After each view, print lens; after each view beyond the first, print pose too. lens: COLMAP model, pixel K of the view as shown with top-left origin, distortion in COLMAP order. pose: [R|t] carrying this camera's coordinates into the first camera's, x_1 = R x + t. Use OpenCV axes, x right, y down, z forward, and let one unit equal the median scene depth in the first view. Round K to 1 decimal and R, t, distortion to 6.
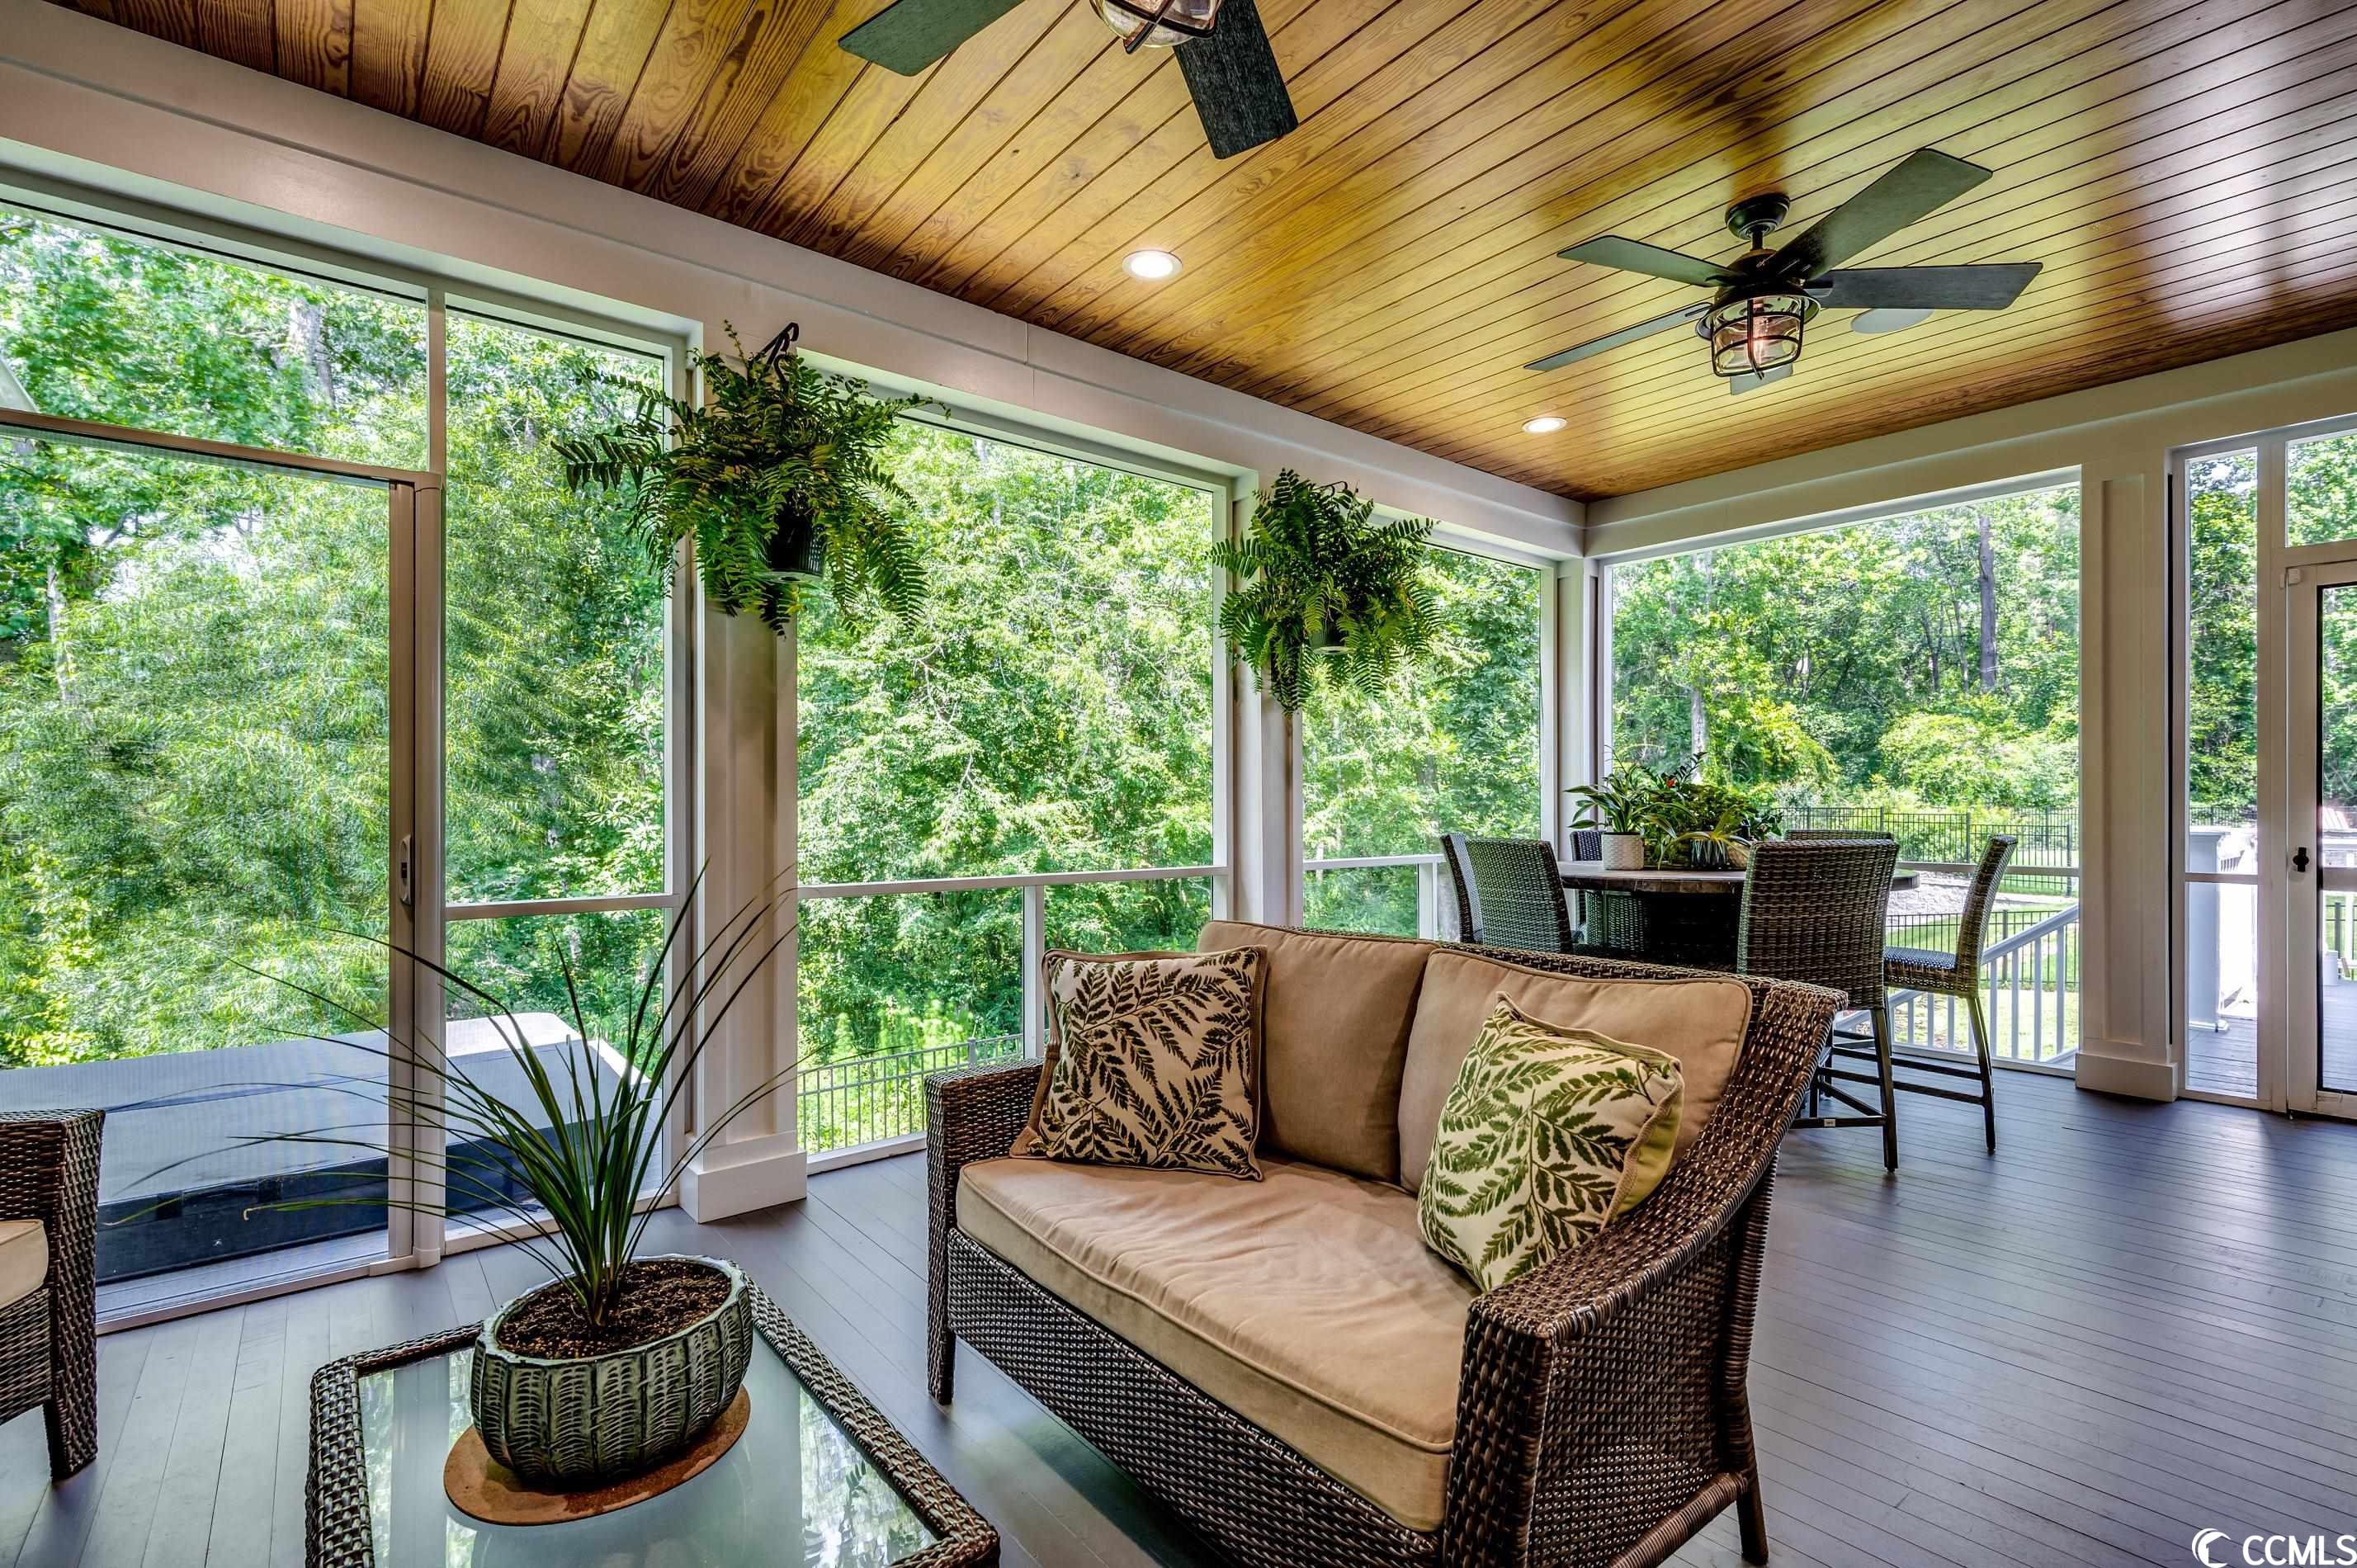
lens RADIAL K [[1072.9, 0, 1181.3], [0, 1072.9, 783.2], [0, 0, 1]] dist [-0.000328, 0.000703]
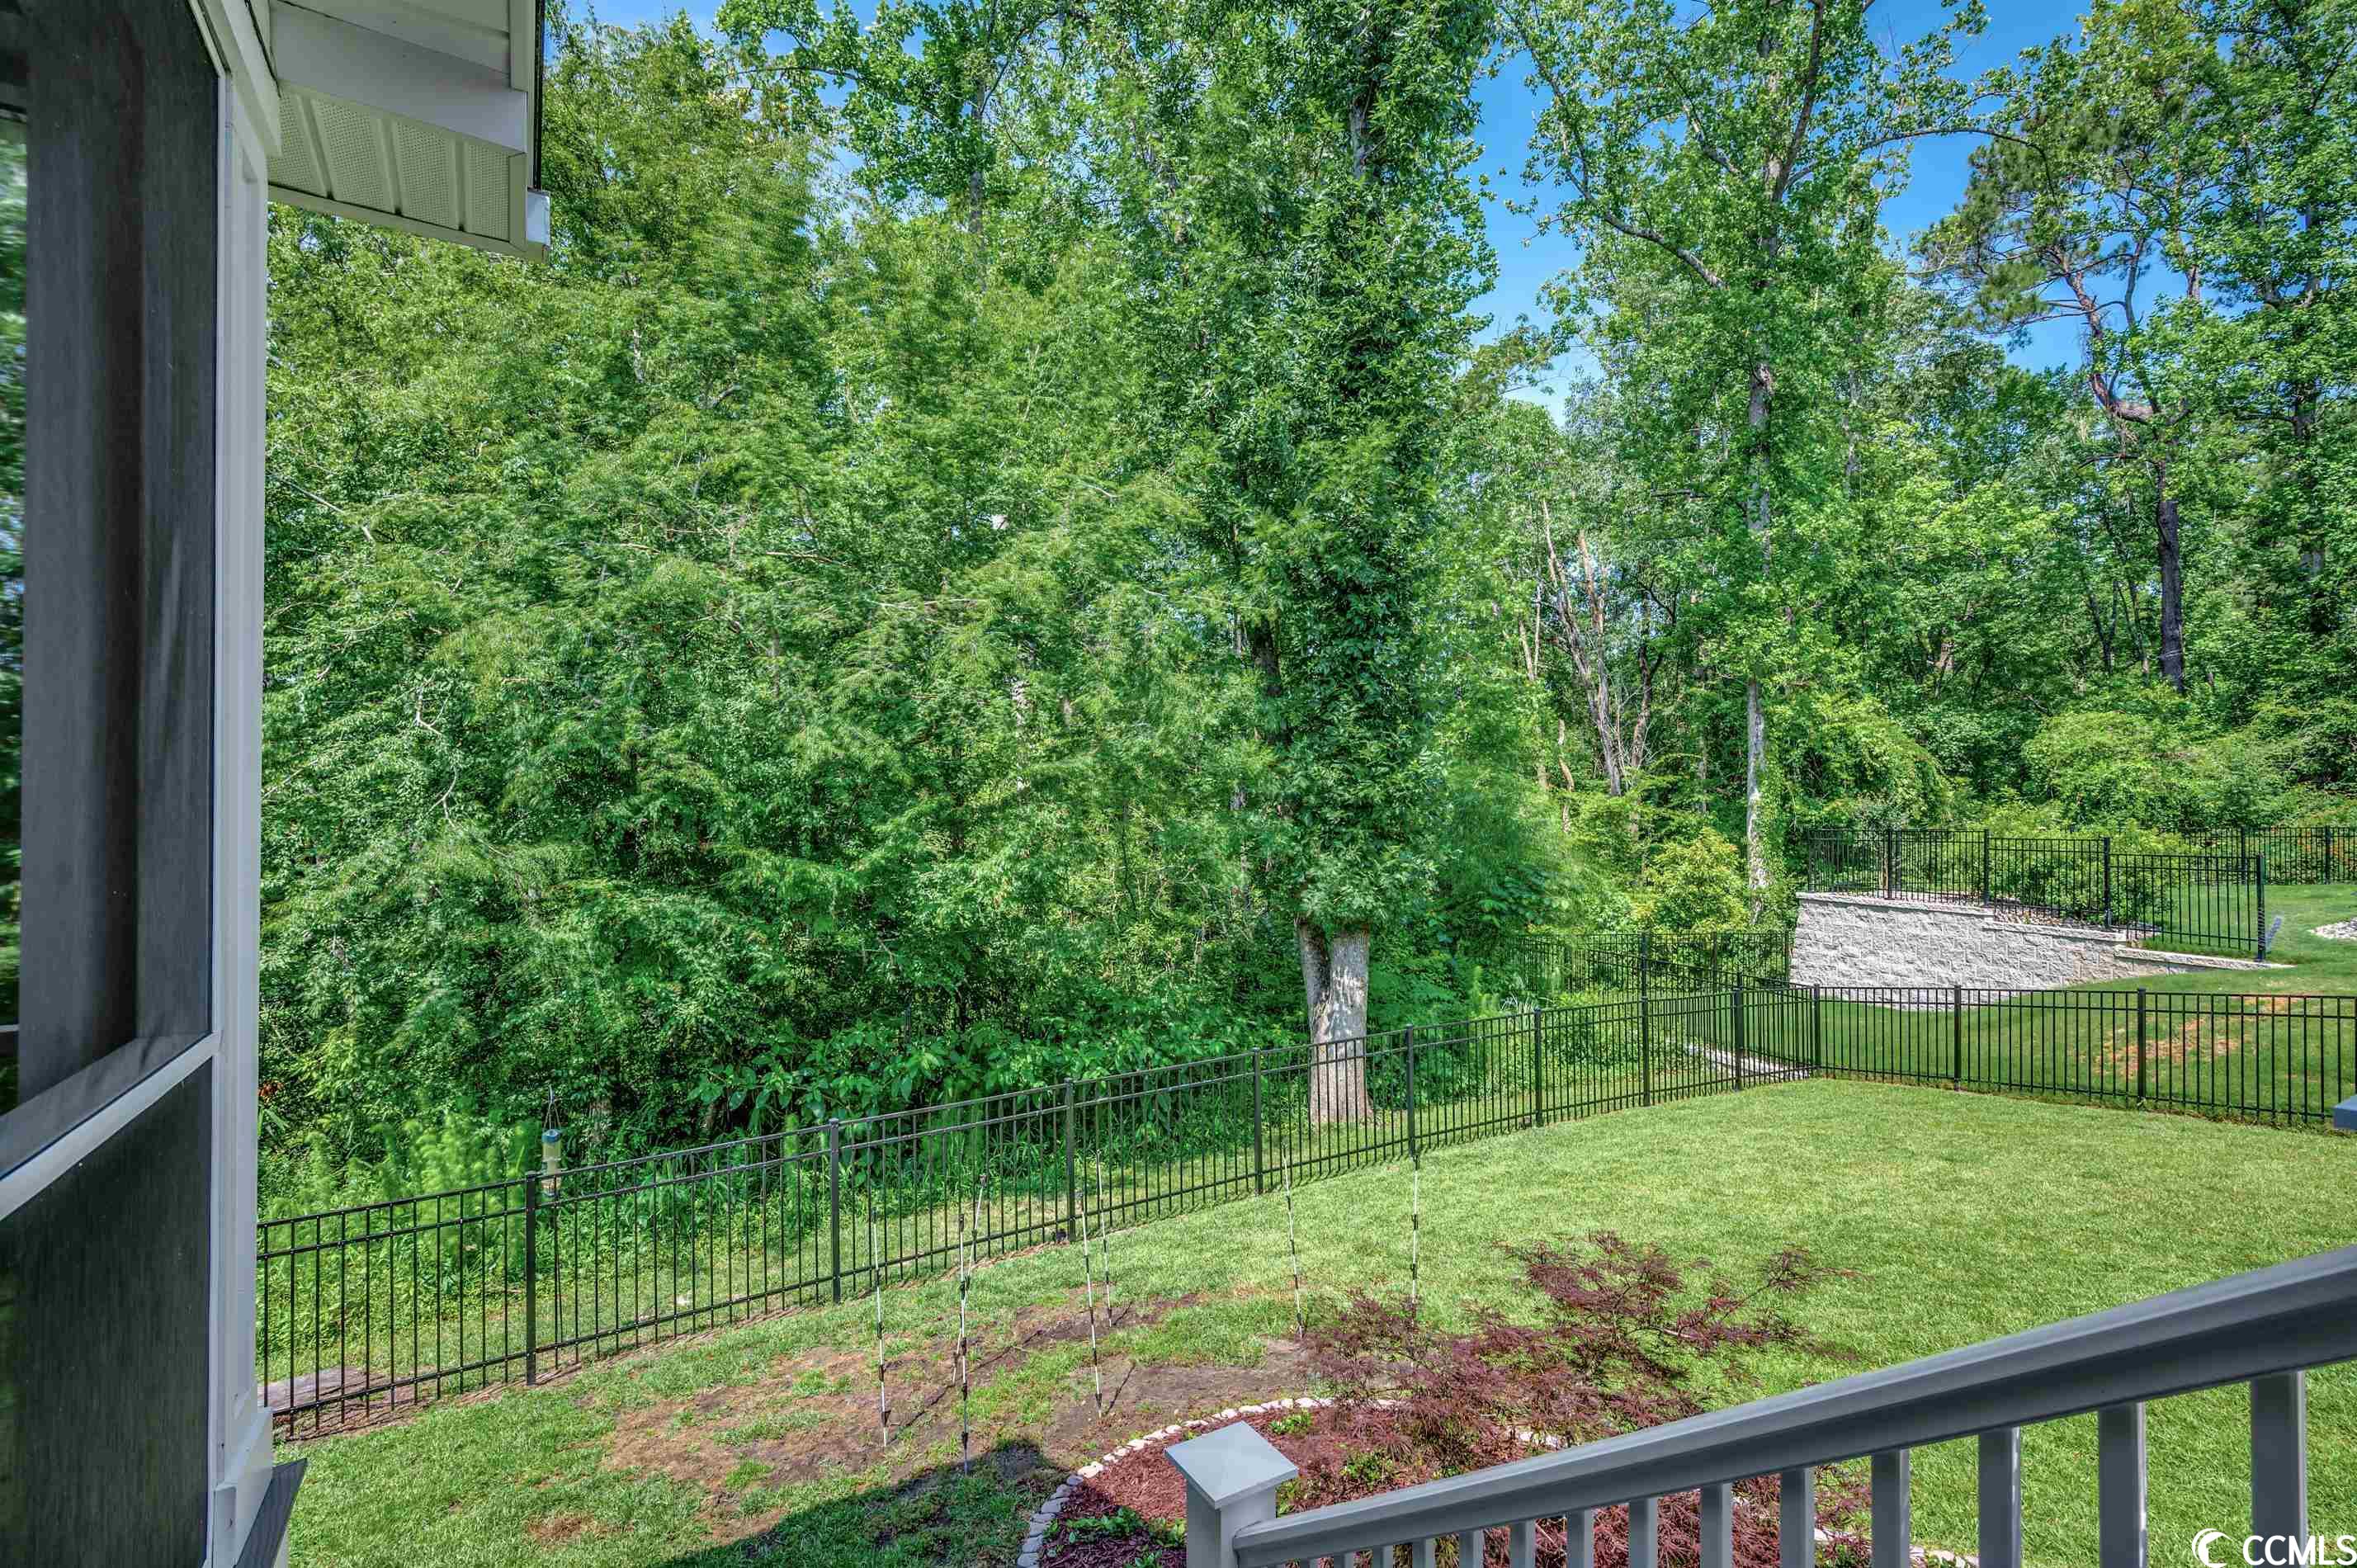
lens RADIAL K [[1072.9, 0, 1172.1], [0, 1072.9, 798.9], [0, 0, 1]] dist [-0.000328, 0.000703]
pose [[0.992994, -0.009589, -0.117778, 0.125673], [0.008838, 0.999937, -0.006892, 0.000840], [0.117837, 0.005803, 0.993016, 0.137106]]
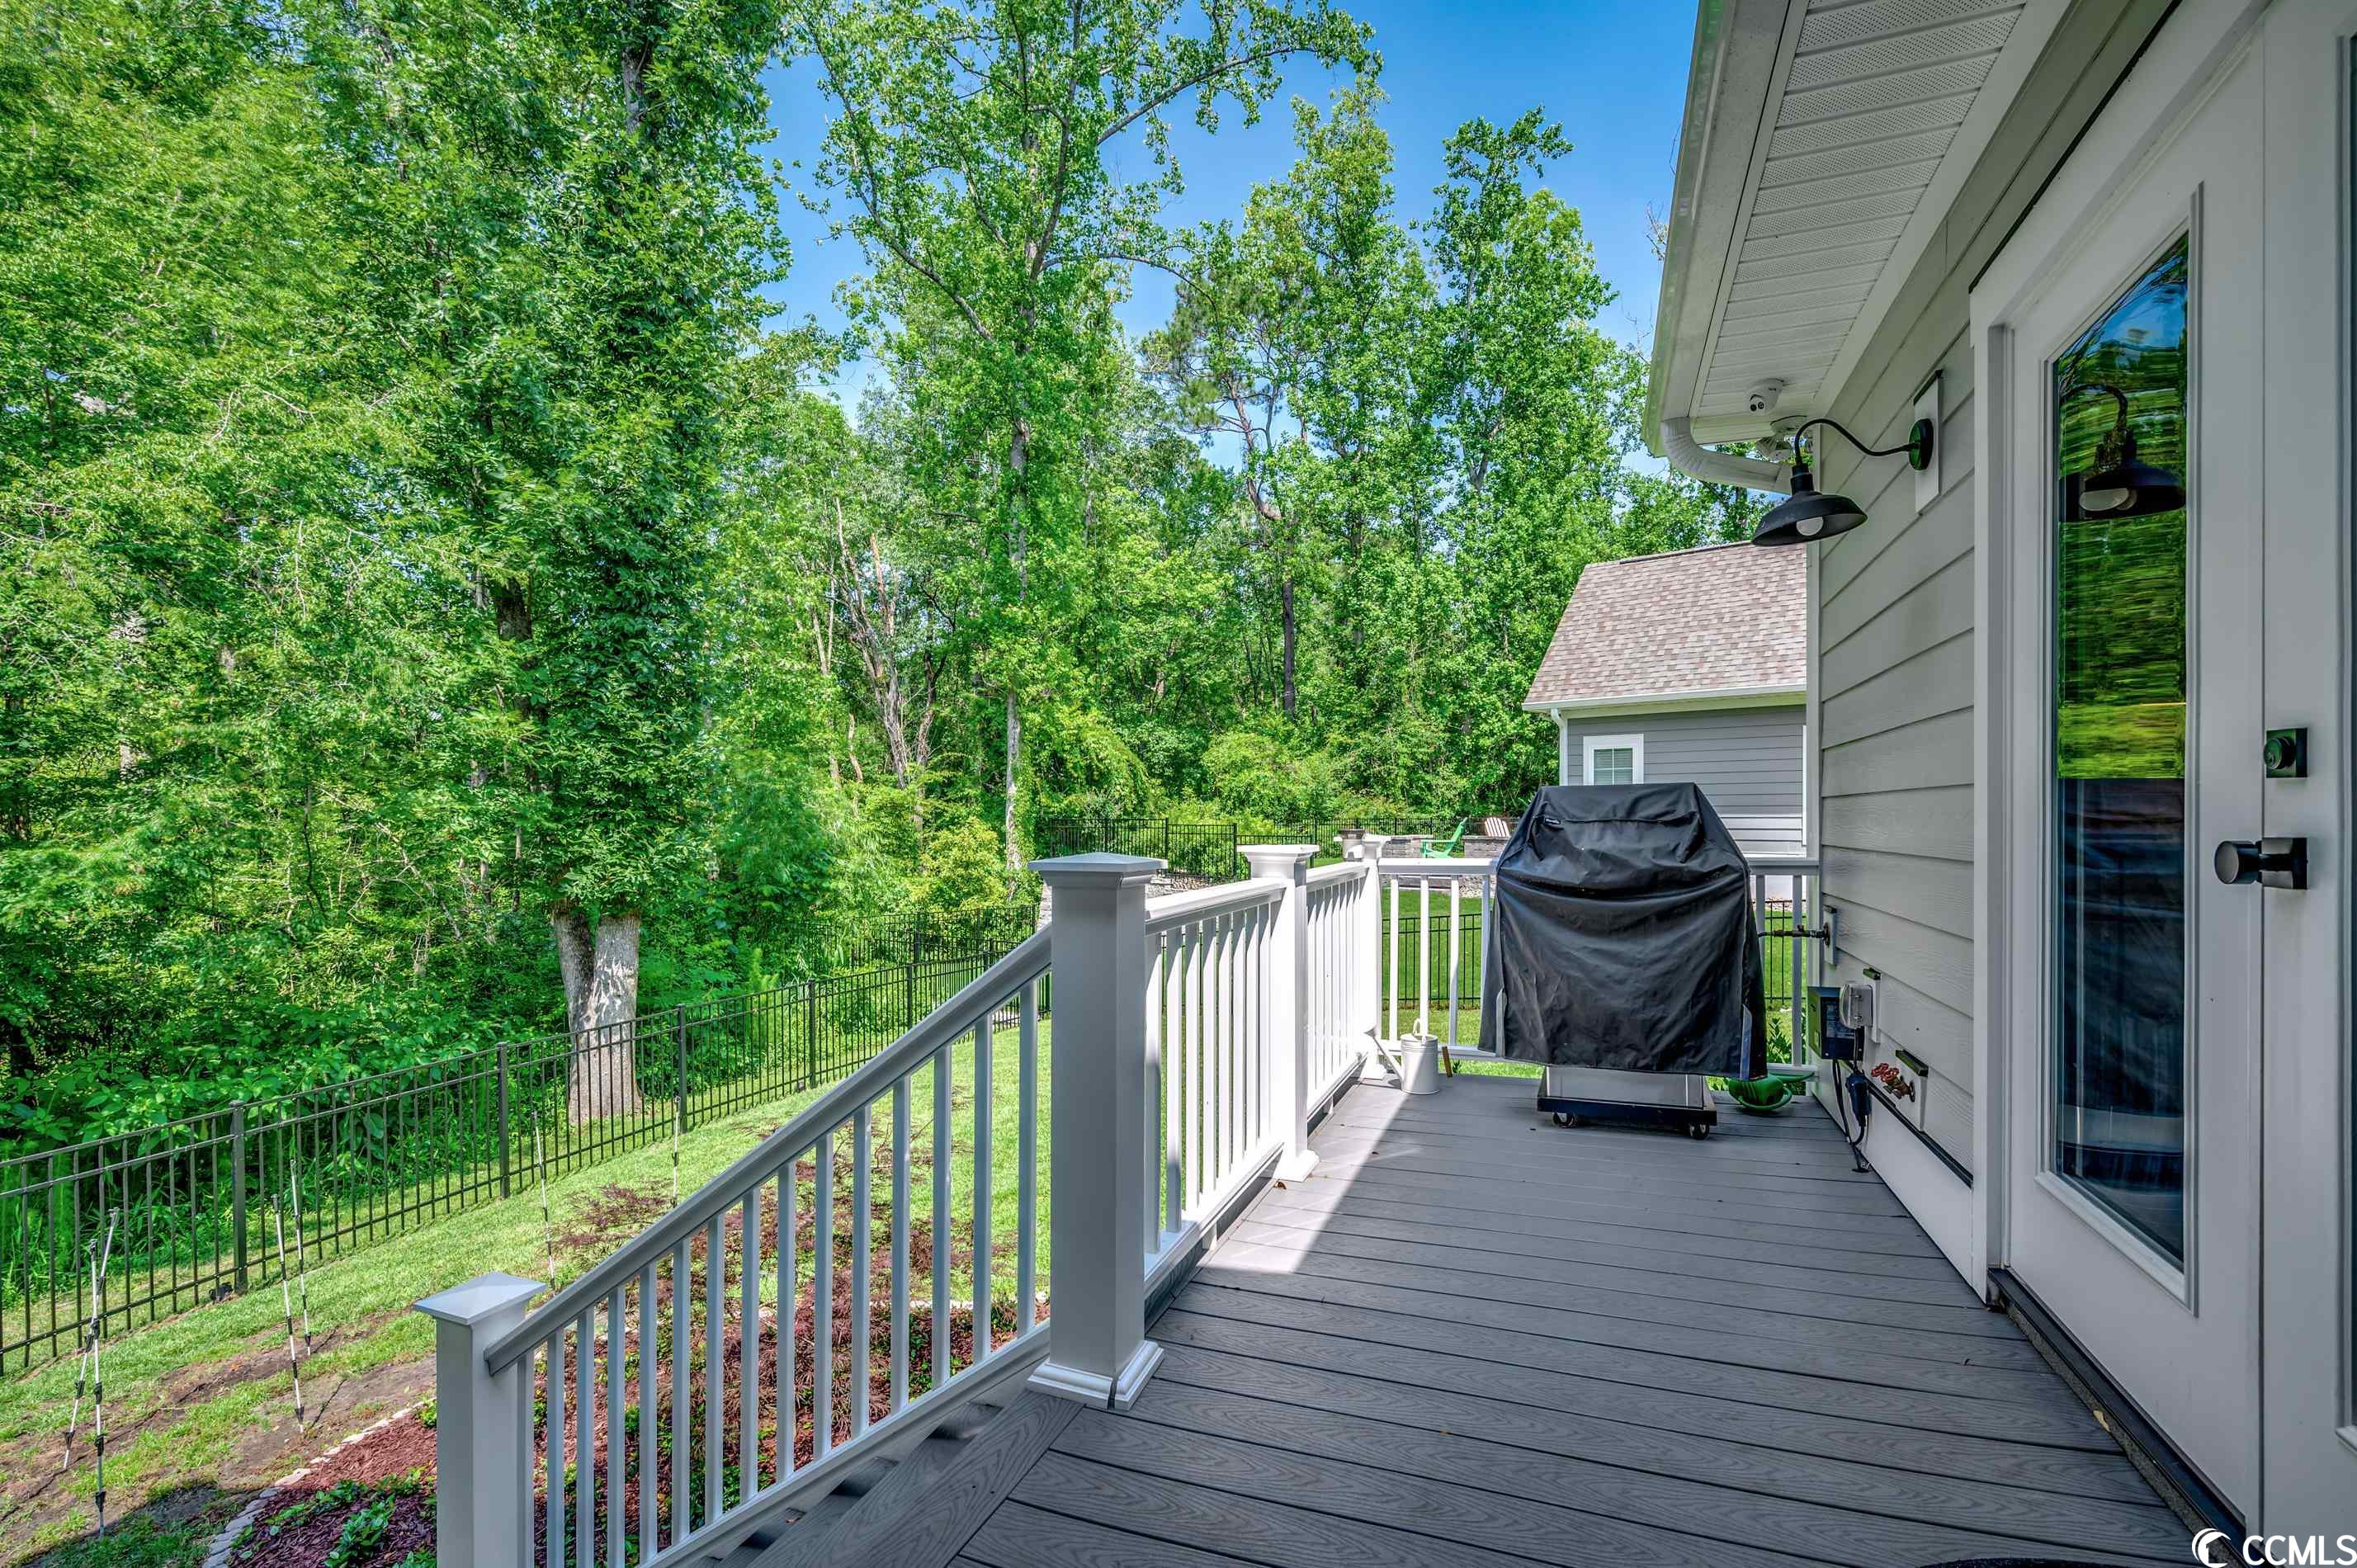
lens RADIAL K [[1072.9, 0, 1195.4], [0, 1072.9, 821.5], [0, 0, 1]] dist [-0.000328, 0.000703]
pose [[0.860412, -0.005744, 0.509567, 0.126320], [-0.005332, 0.999780, 0.020274, 0.004145], [-0.509571, -0.020162, 0.860192, 0.107456]]
